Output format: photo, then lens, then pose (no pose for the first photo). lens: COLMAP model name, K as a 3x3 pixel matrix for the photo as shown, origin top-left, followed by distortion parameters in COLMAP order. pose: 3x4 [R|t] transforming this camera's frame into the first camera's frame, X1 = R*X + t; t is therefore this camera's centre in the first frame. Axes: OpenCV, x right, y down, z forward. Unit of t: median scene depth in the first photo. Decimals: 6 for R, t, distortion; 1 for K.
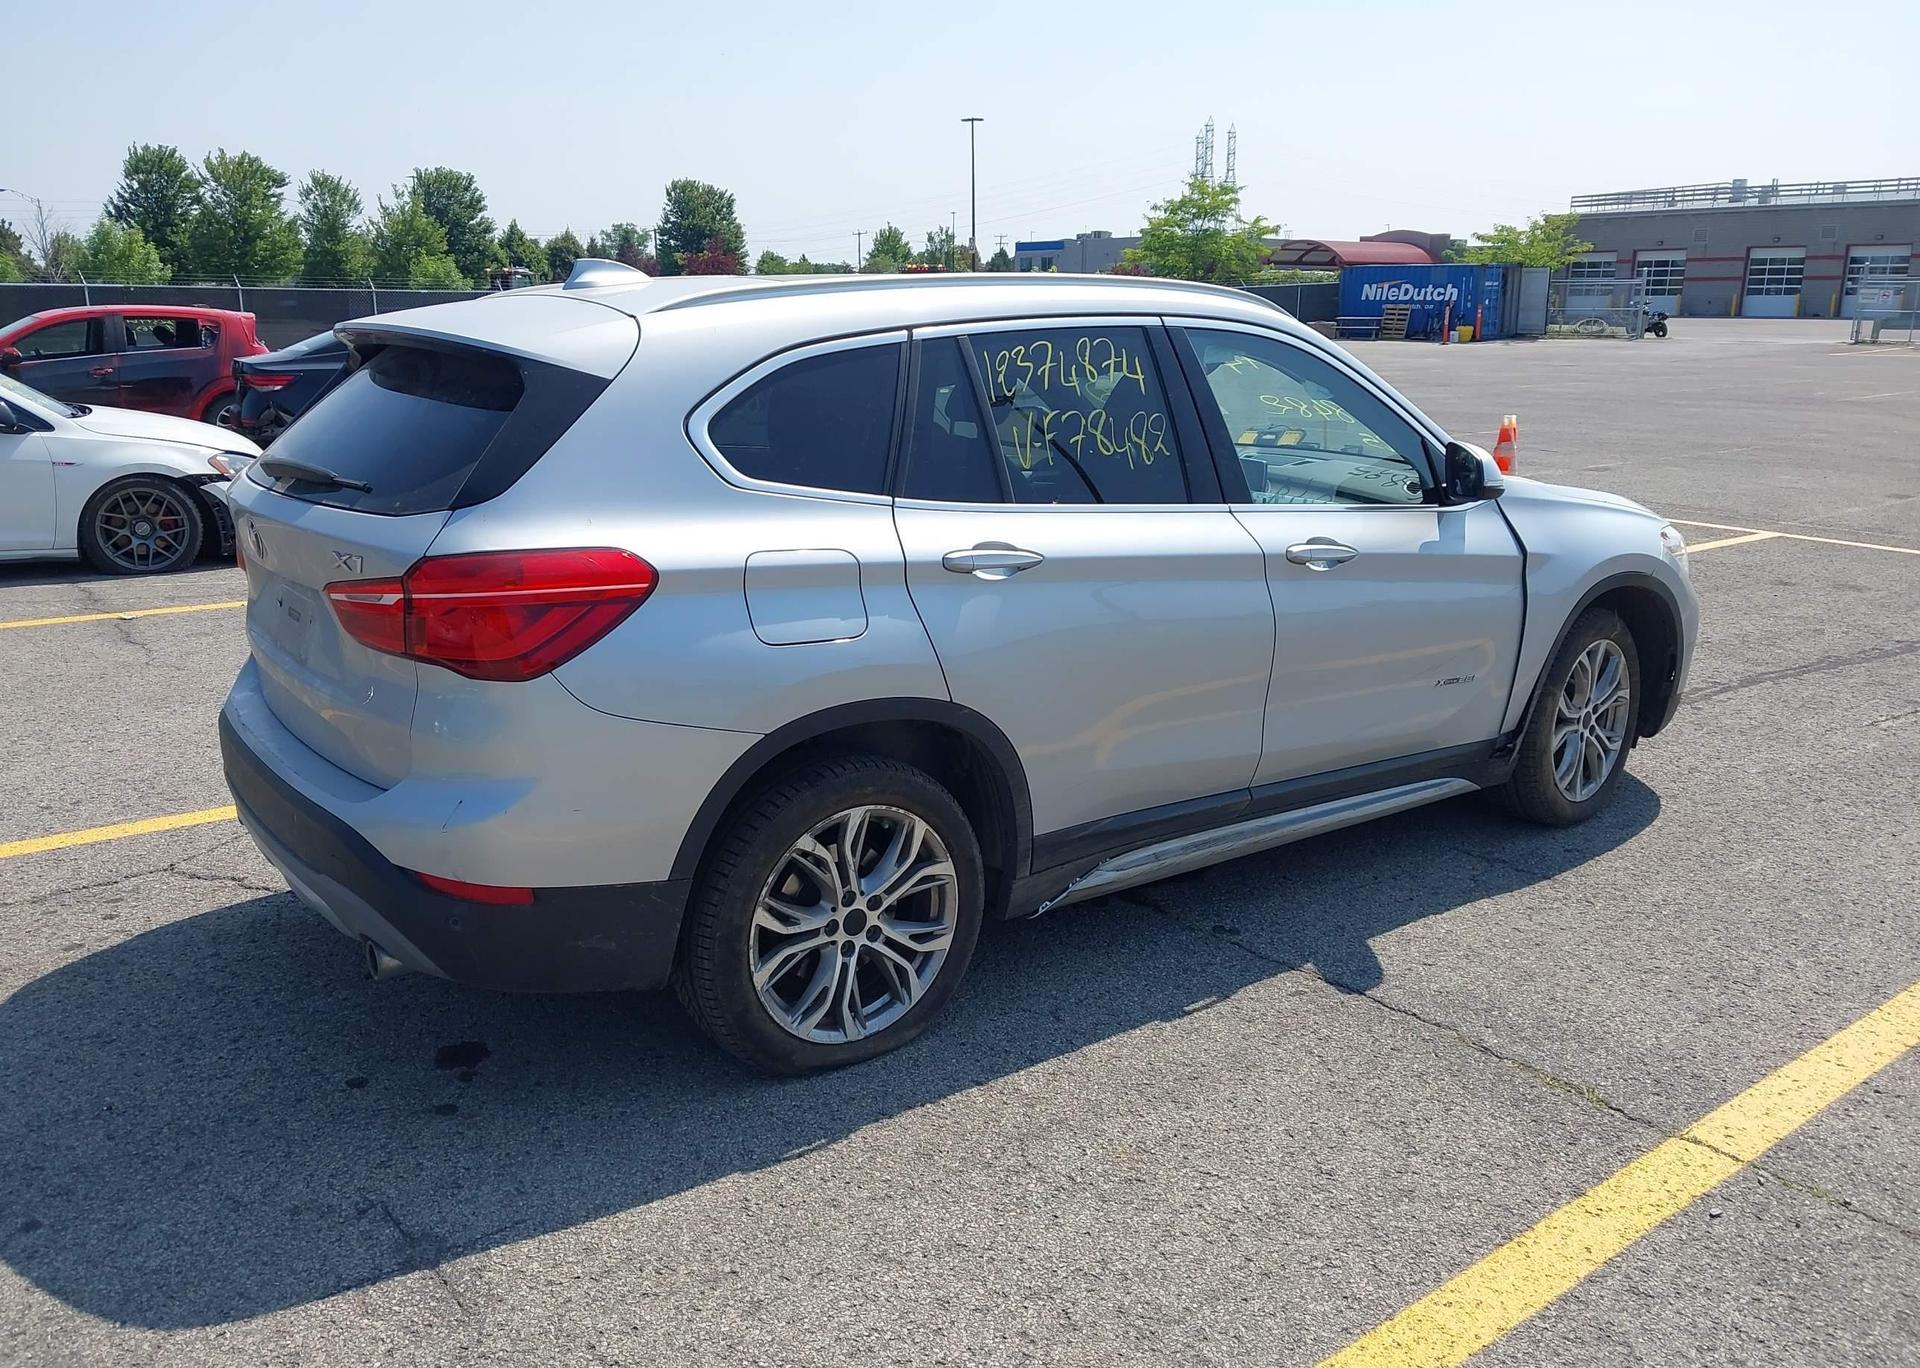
lens RADIAL K [[1506.2, 0, 954.6], [0, 1506.2, 730.3], [0, 0, 1]] dist [0.033189, -0.053004]
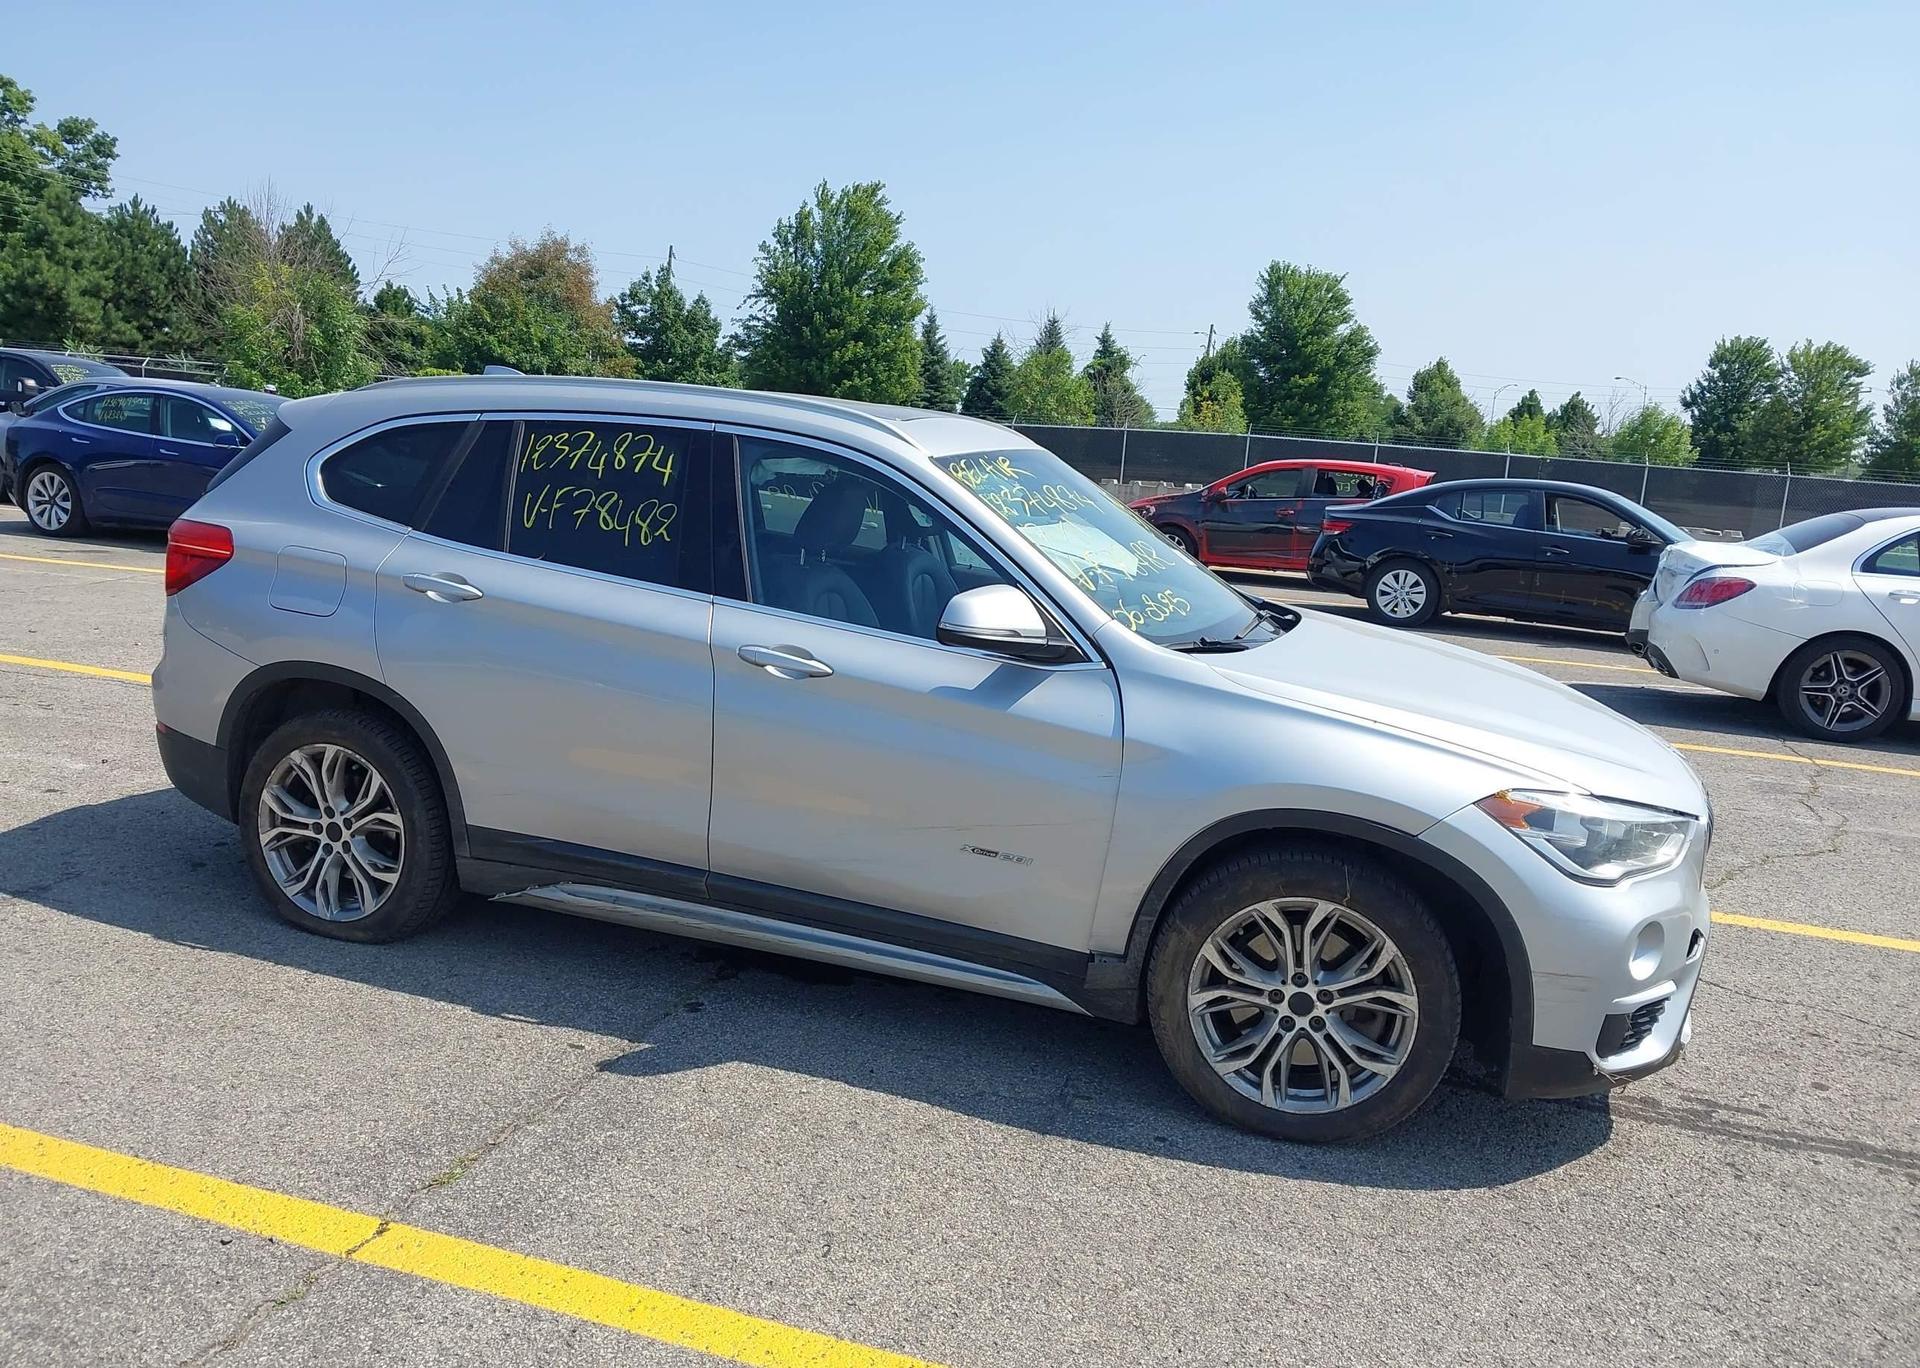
lens RADIAL K [[1508.0, 0, 956.5], [0, 1508.0, 731.0], [0, 0, 1]] dist [0.026058, -0.017716]
pose [[0.570909, 0.197839, -0.796820, 0.093600], [-0.289072, 0.956823, 0.030450, -0.011486], [0.768440, 0.212954, 0.603449, 0.041861]]
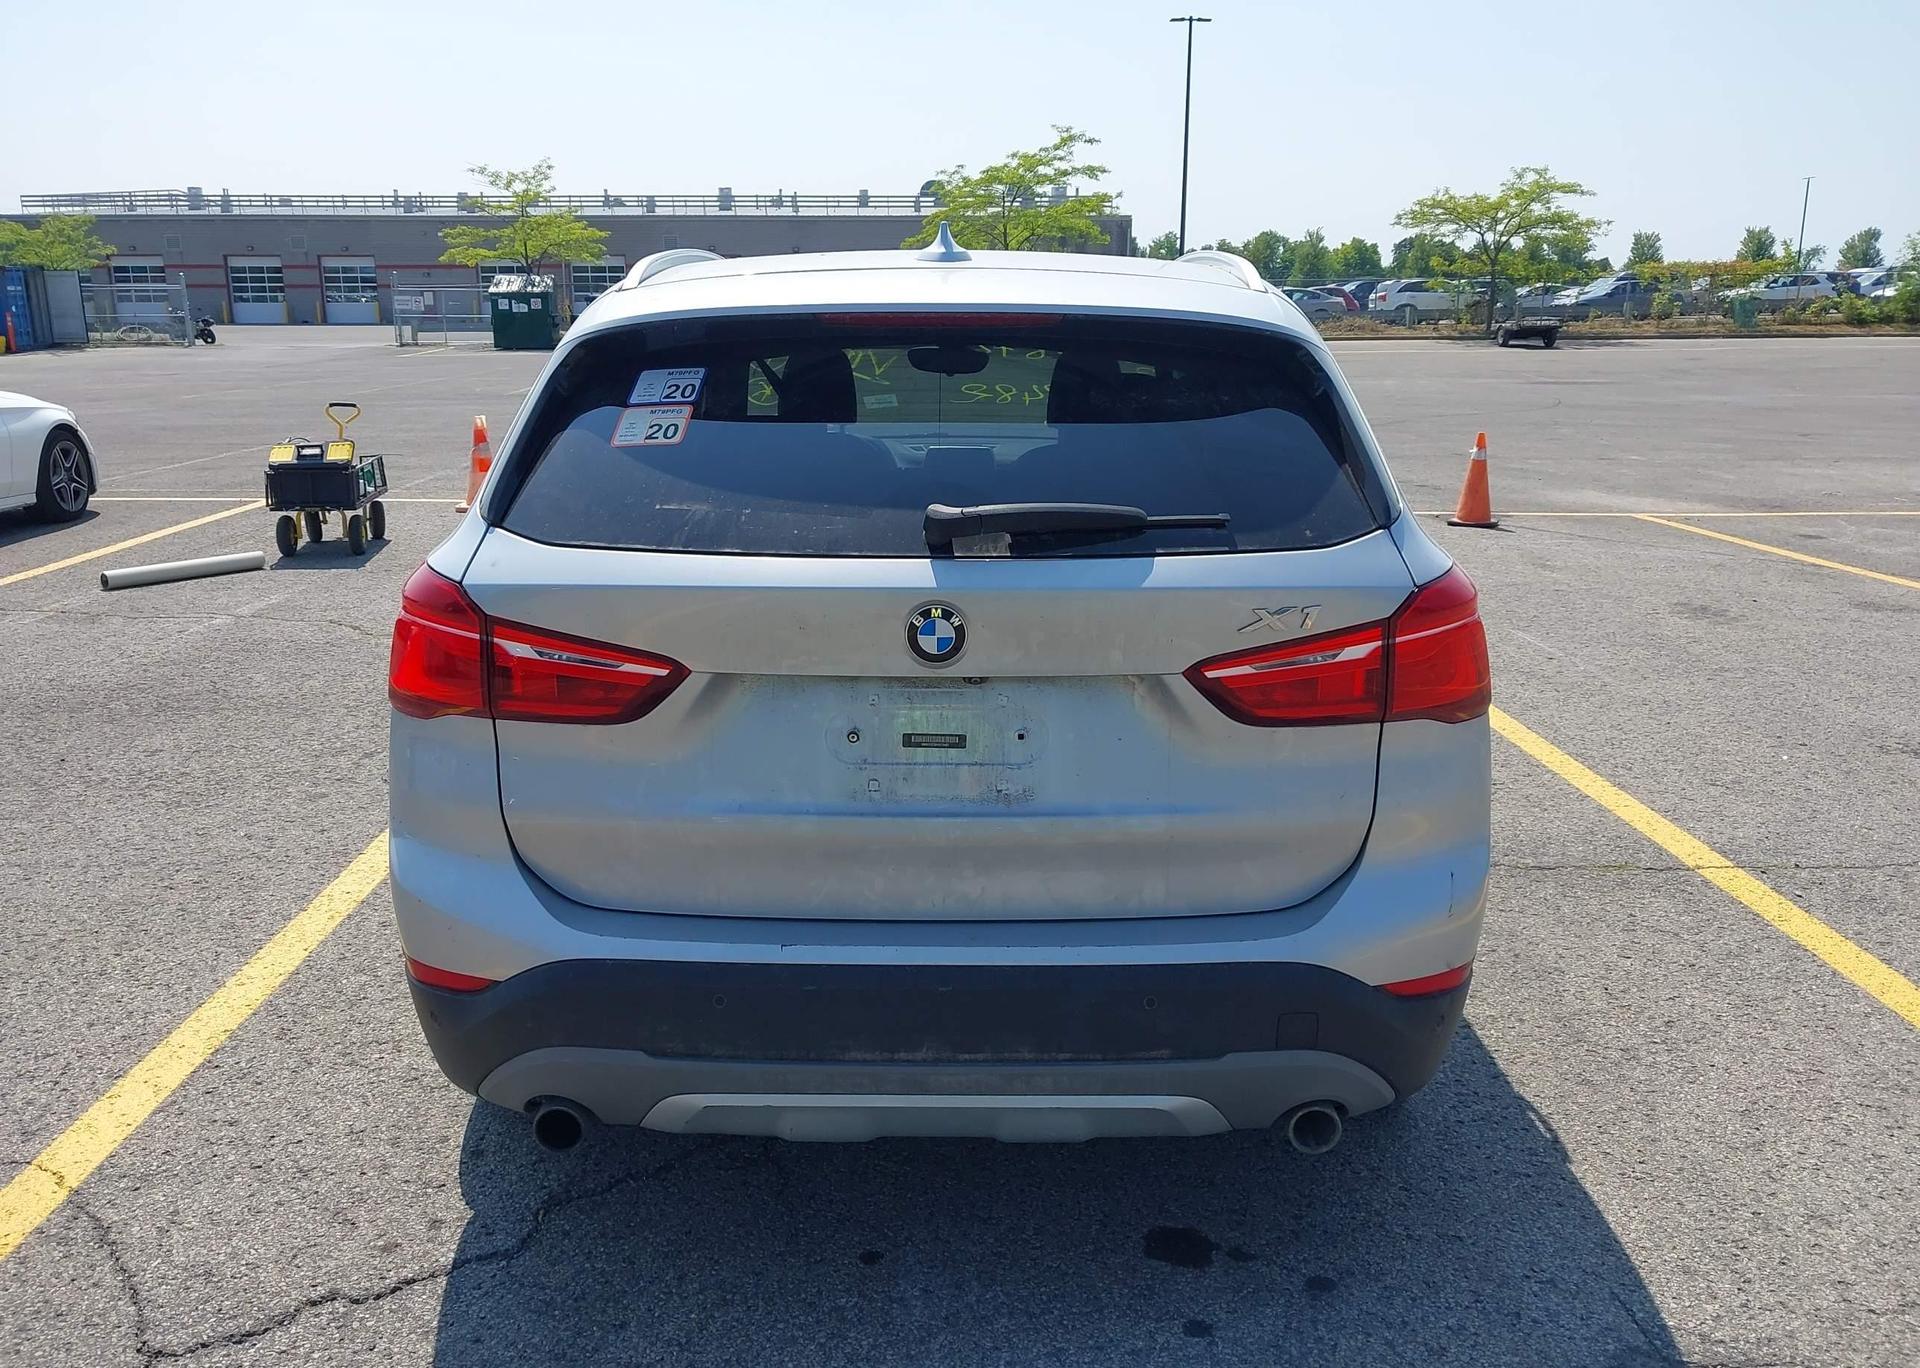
lens RADIAL K [[1505.1, 0, 946.3], [0, 1505.1, 712.1], [0, 0, 1]] dist [0.054531, -0.068485]
pose [[0.597804, -0.206910, 0.774479, -0.069044], [0.220207, 0.971336, 0.089529, -0.010808], [-0.770804, 0.117025, 0.626232, 0.041864]]
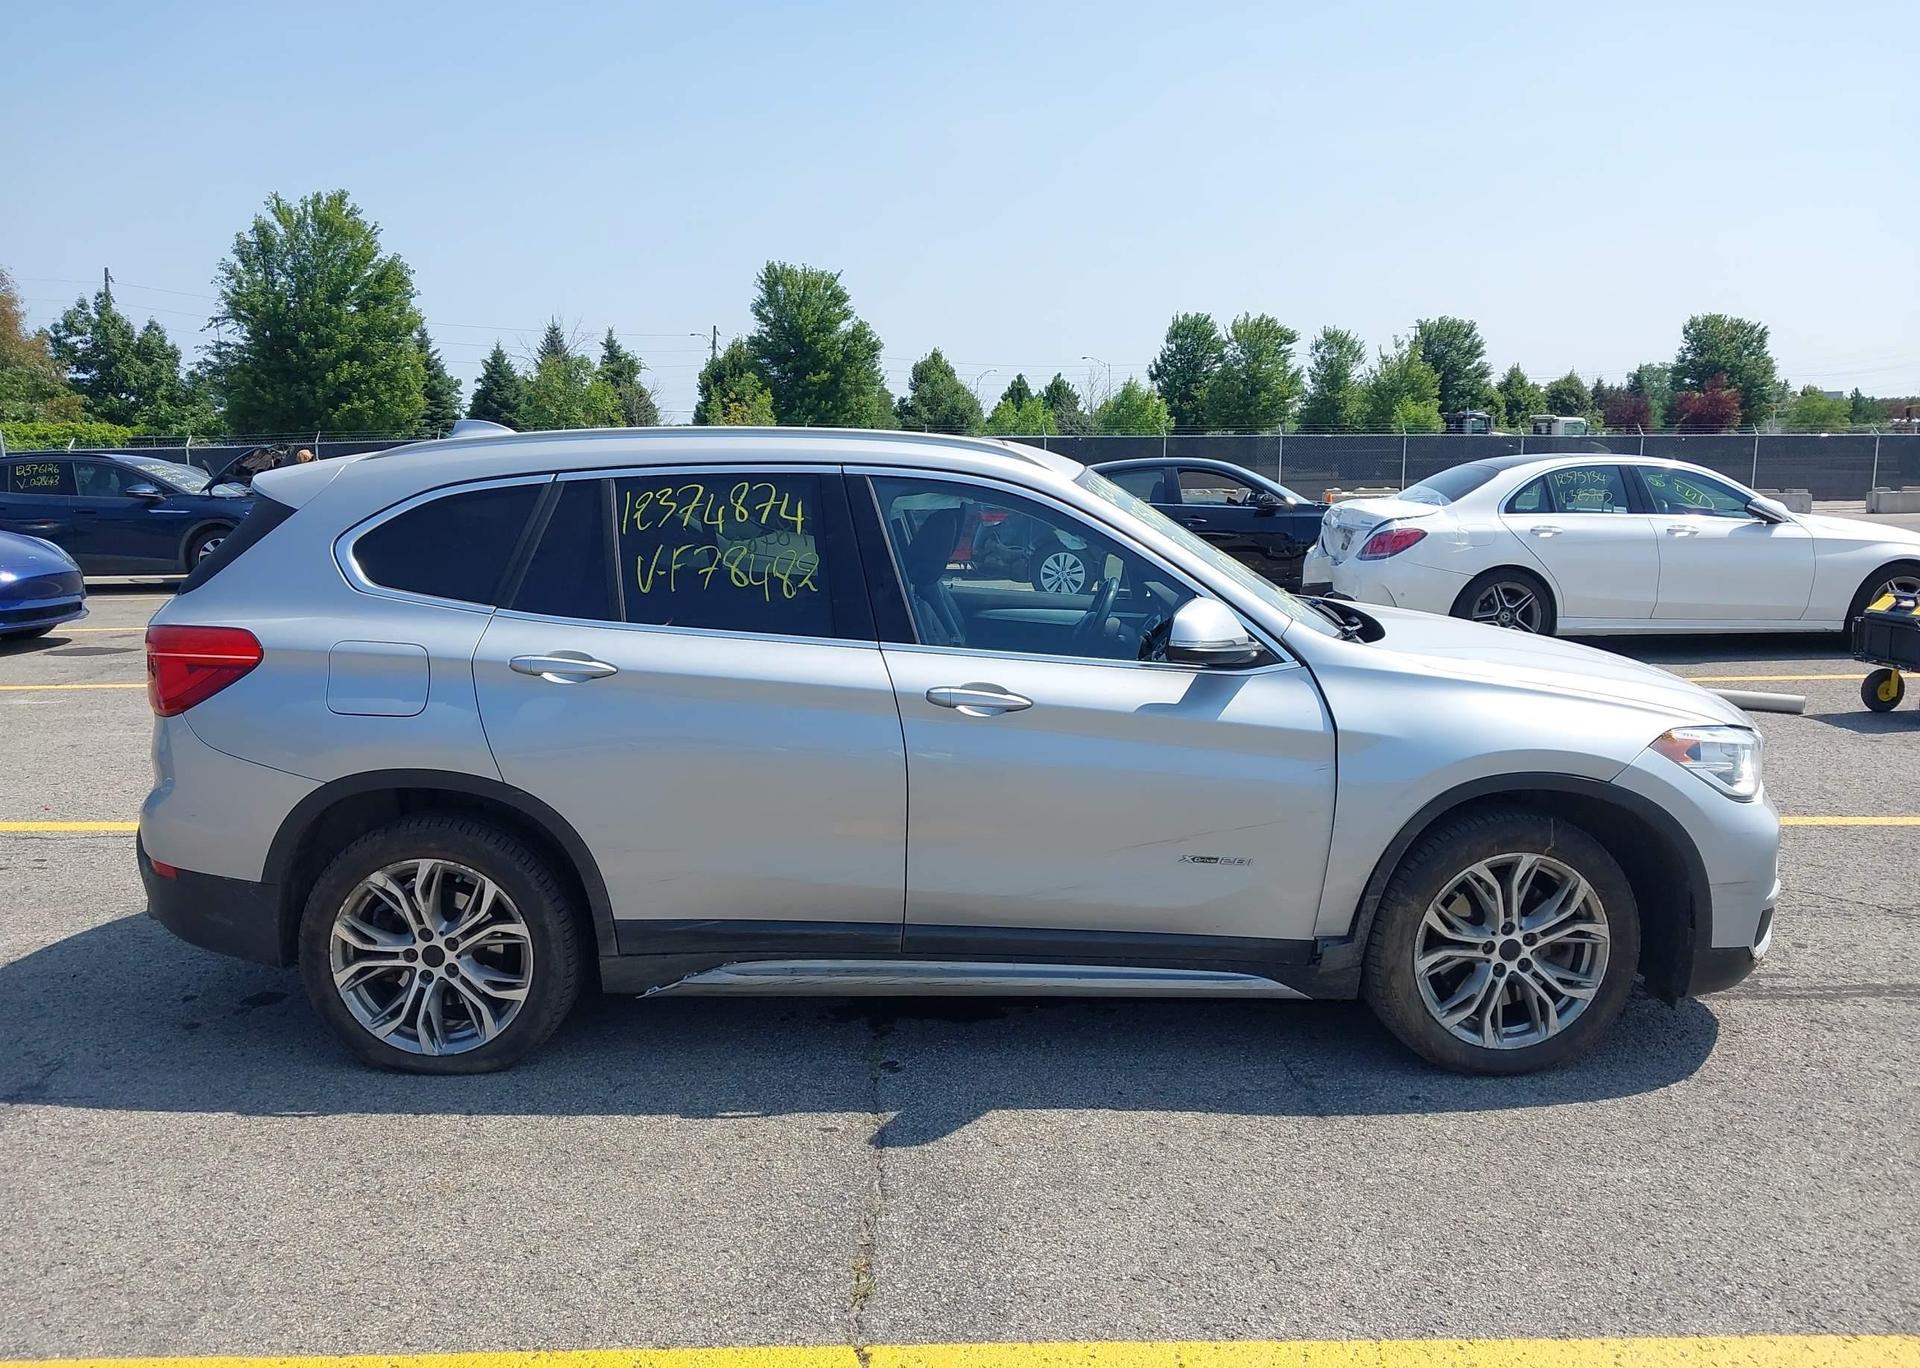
lens RADIAL K [[1503.1, 0, 958.9], [0, 1503.1, 725.9], [0, 0, 1]] dist [0.081352, -0.150592]
pose [[0.805038, 0.102431, -0.584313, 0.067992], [-0.155818, 0.986906, -0.041672, -0.004819], [0.572394, 0.124594, 0.810458, 0.016848]]
